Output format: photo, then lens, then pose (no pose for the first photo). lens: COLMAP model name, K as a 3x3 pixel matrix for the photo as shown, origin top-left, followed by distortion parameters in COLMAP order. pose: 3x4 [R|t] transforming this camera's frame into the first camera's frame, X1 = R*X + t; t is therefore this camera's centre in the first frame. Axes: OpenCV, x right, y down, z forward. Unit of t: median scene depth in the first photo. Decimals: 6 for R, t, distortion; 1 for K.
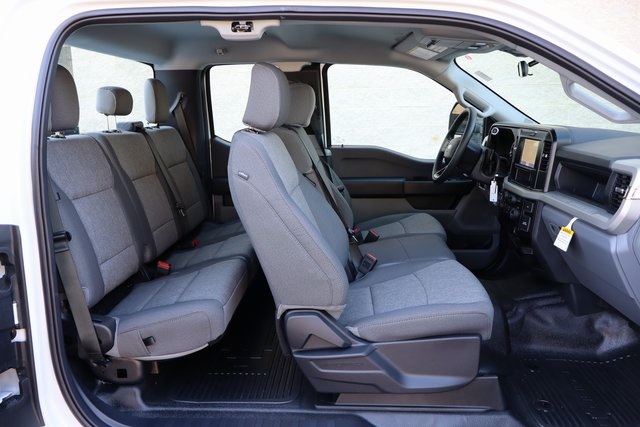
lens RADIAL K [[533.6, 0, 320.0], [0, 533.6, 213.5], [0, 0, 1]] dist [-0.003493, 0.001315]
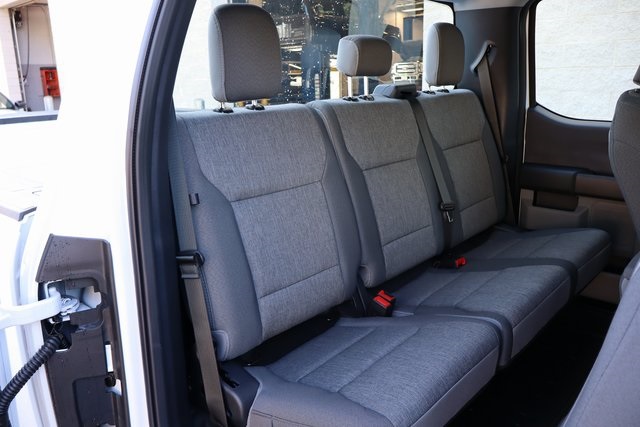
lens RADIAL K [[533.6, 0, 320.0], [0, 533.6, 213.5], [0, 0, 1]] dist [-0.003493, 0.001315]
pose [[0.778530, 0.161810, -0.606390, 0.040827], [-0.111362, 0.986477, 0.120259, -0.083804], [0.617648, -0.026097, 0.786021, 0.405176]]
